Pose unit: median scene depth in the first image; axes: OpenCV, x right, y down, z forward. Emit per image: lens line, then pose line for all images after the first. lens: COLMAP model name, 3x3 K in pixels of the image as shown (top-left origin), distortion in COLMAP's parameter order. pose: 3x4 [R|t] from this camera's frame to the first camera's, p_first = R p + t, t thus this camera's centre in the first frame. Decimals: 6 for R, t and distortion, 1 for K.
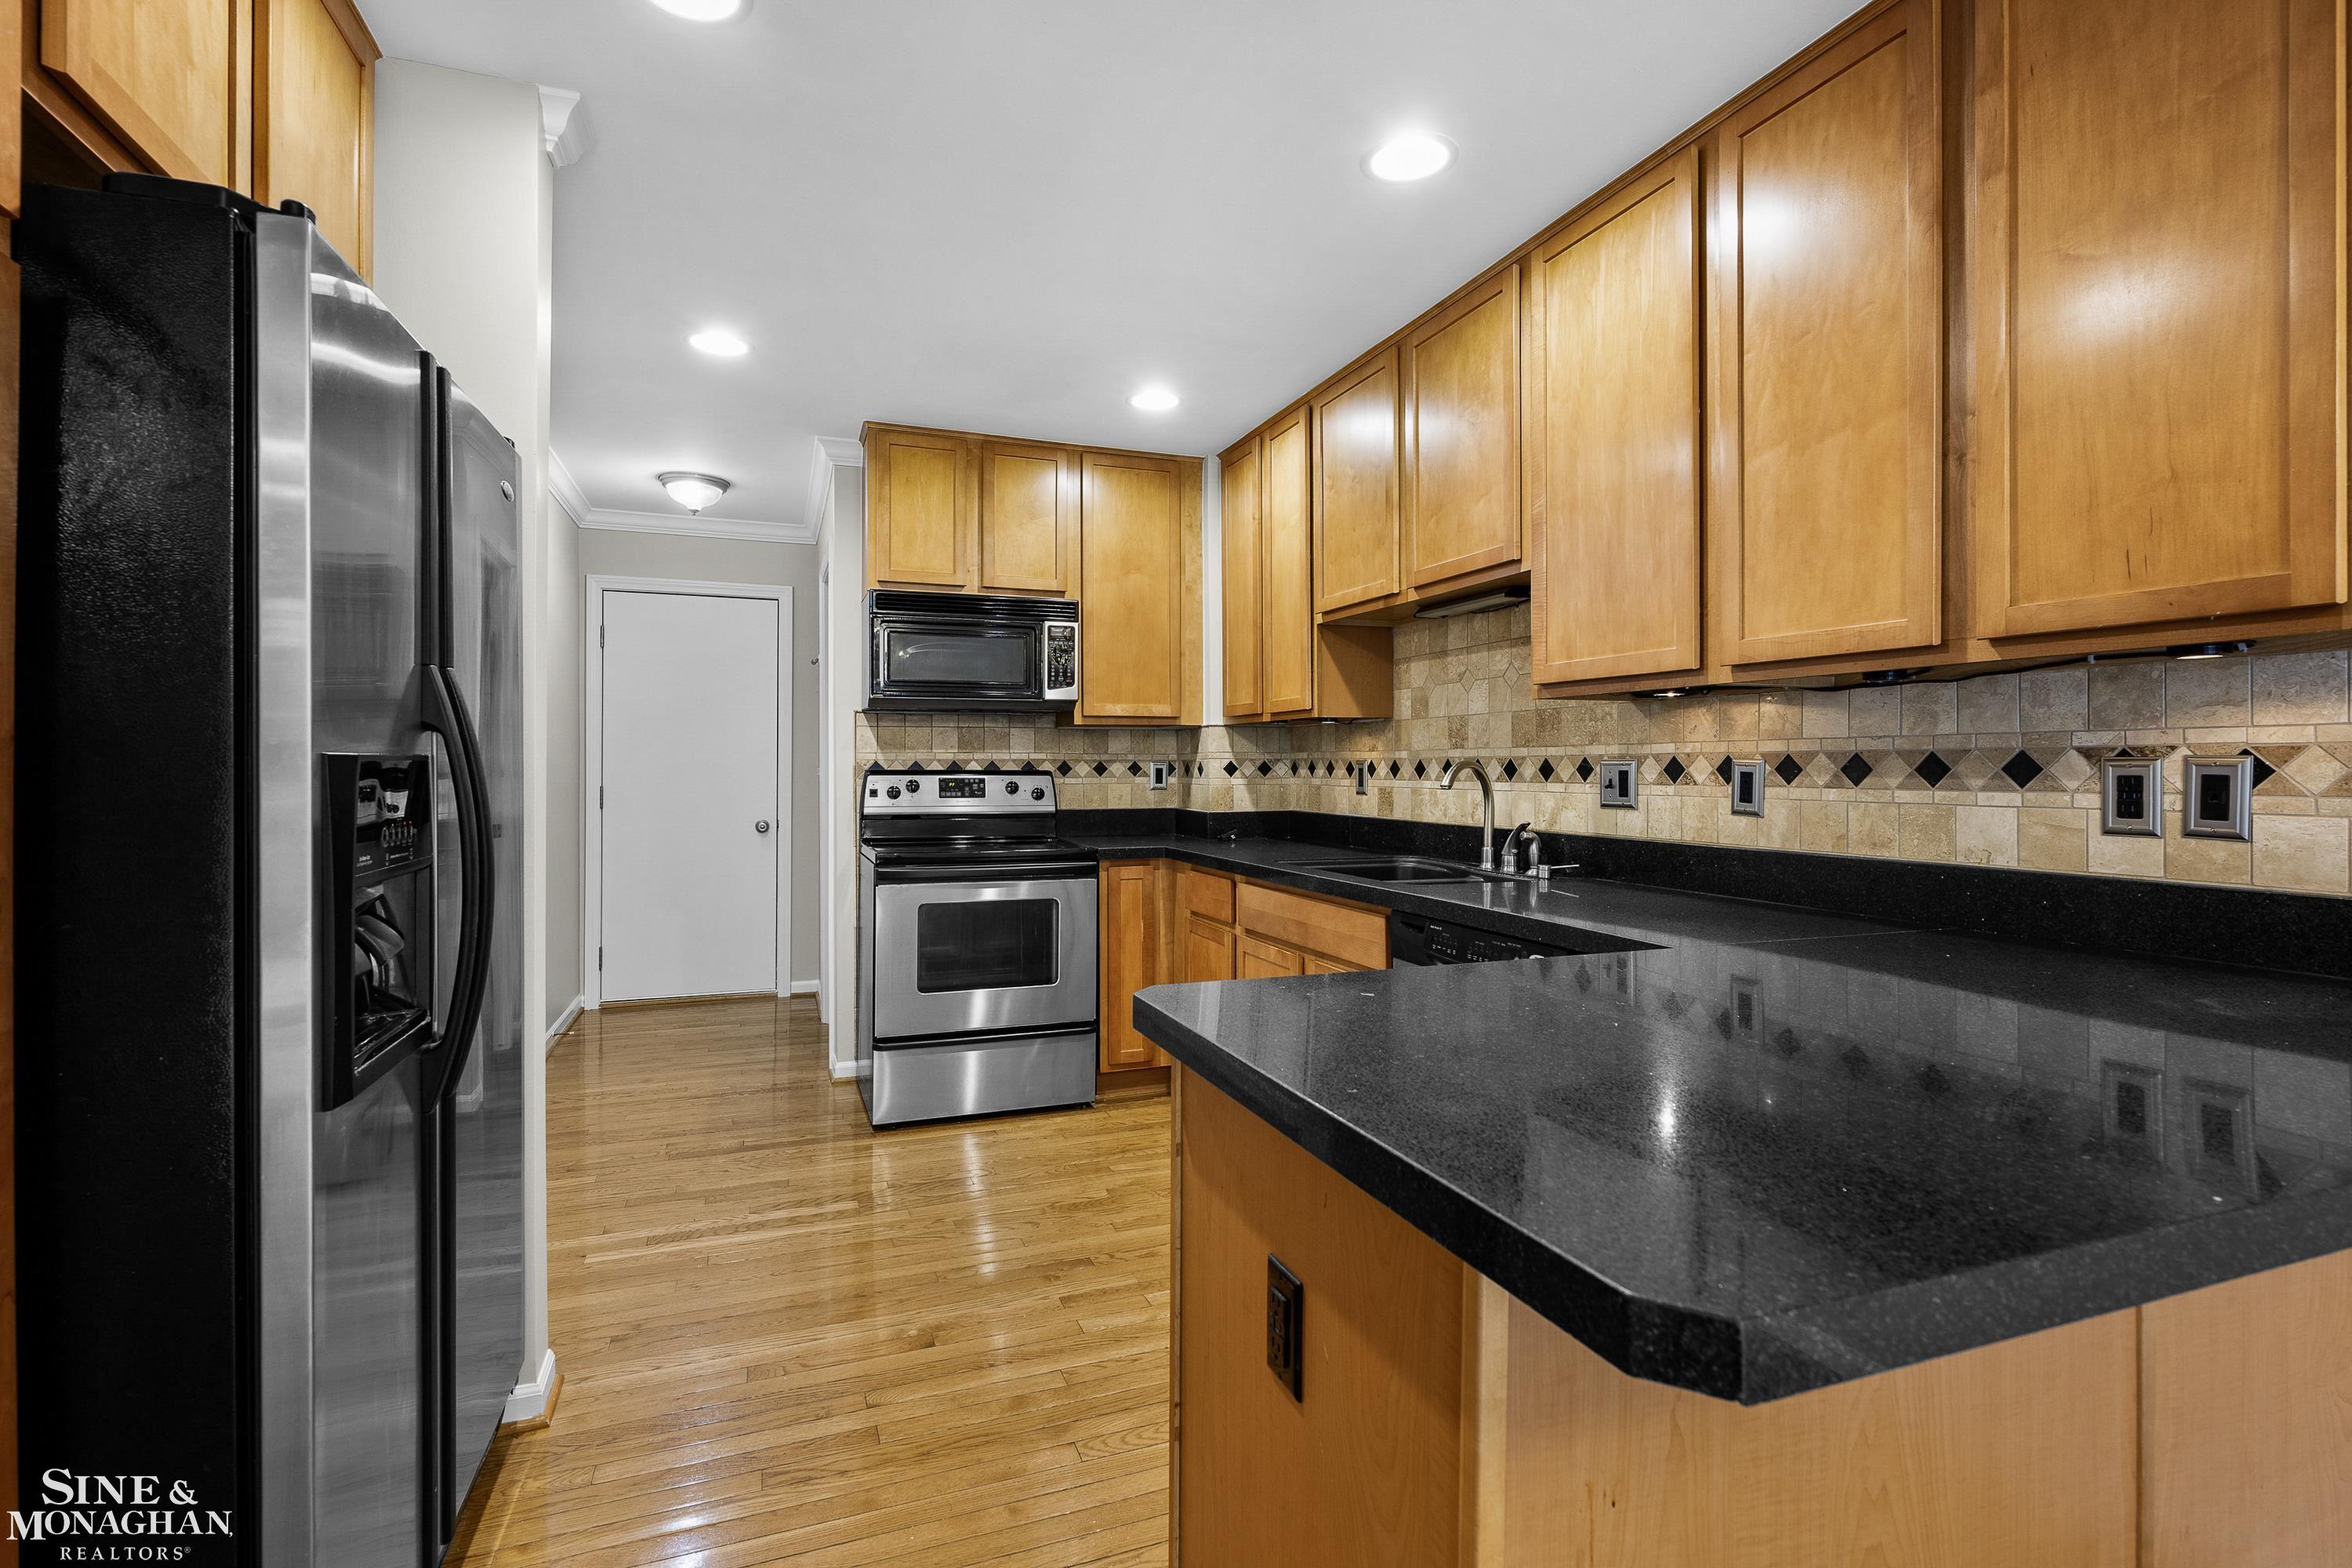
lens RADIAL K [[1079.7, 0, 1175.8], [0, 1079.7, 762.1], [0, 0, 1]] dist [-0.002865, 0.000534]
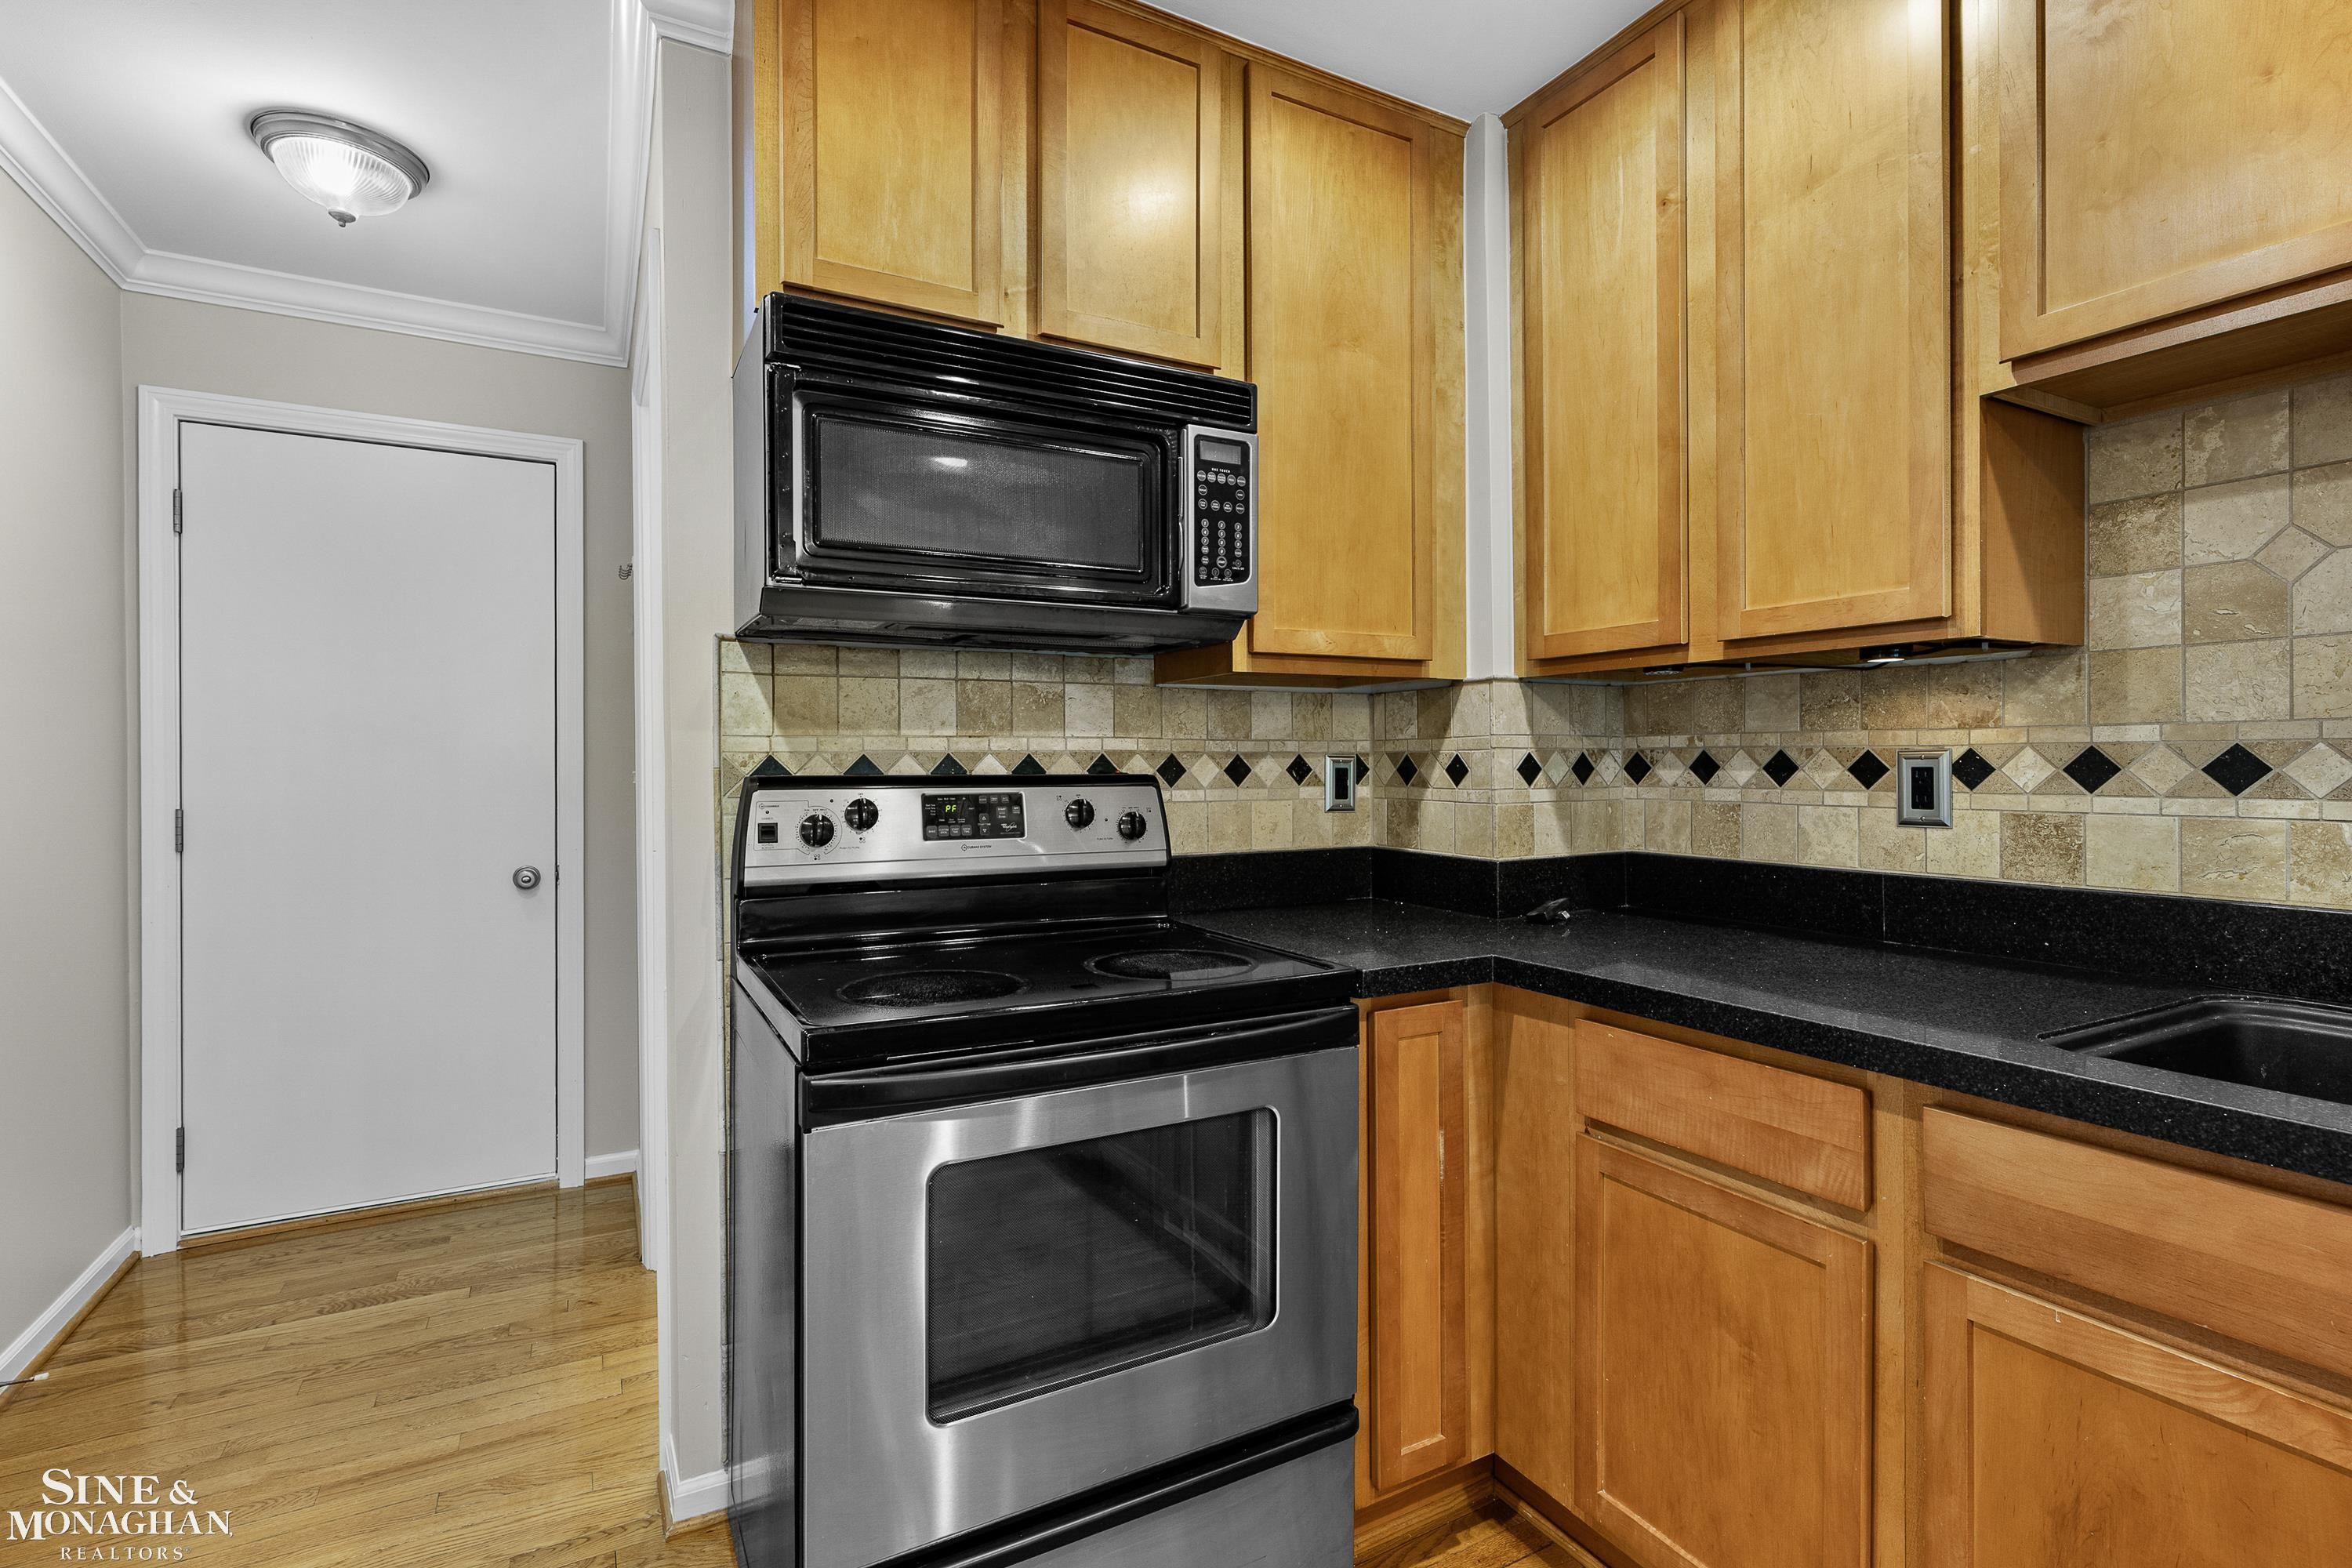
lens RADIAL K [[1079.7, 0, 1164.2], [0, 1079.7, 767.2], [0, 0, 1]] dist [-0.002865, 0.000534]
pose [[0.991626, -0.004316, 0.129073, -0.181897], [0.003533, 0.999974, 0.006300, 0.001652], [-0.129097, -0.005792, 0.991615, 0.568838]]
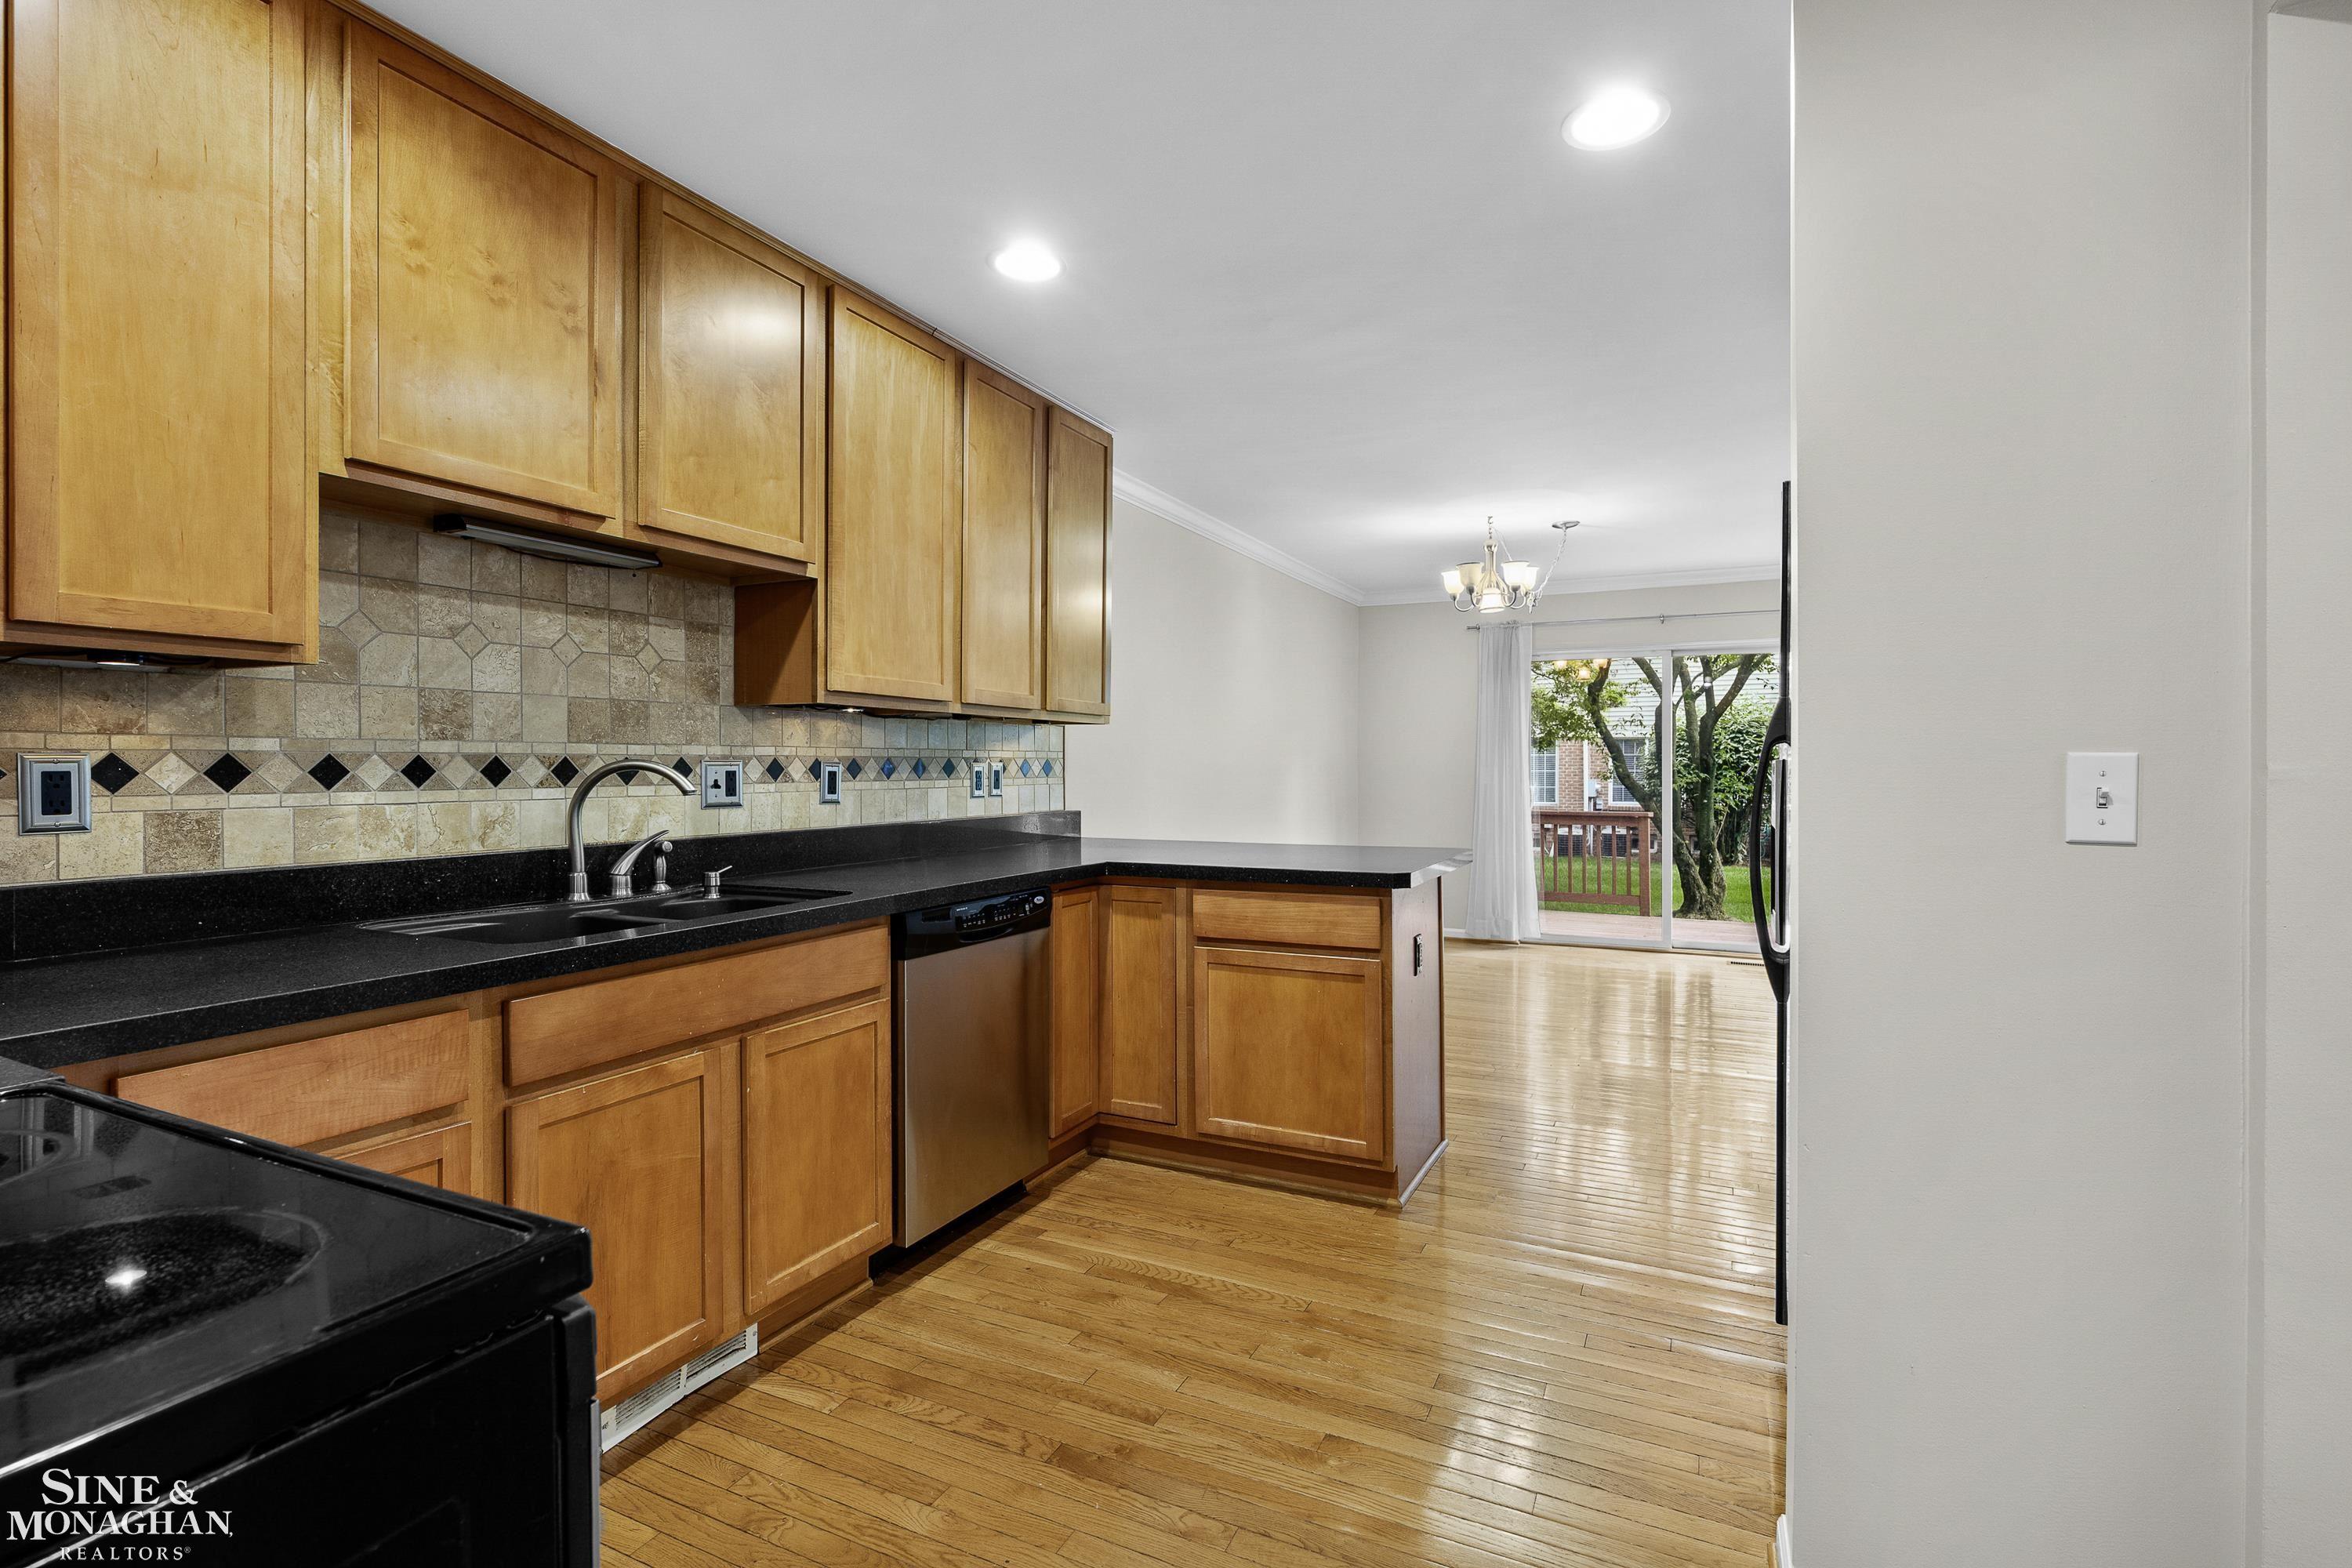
lens RADIAL K [[1079.7, 0, 1180.7], [0, 1079.7, 769.9], [0, 0, 1]] dist [-0.002865, 0.000534]
pose [[-0.684483, -0.001967, 0.729026, -0.420532], [-0.002486, 0.999997, 0.000365, 0.003556], [-0.729025, -0.001562, -0.684486, 0.912392]]
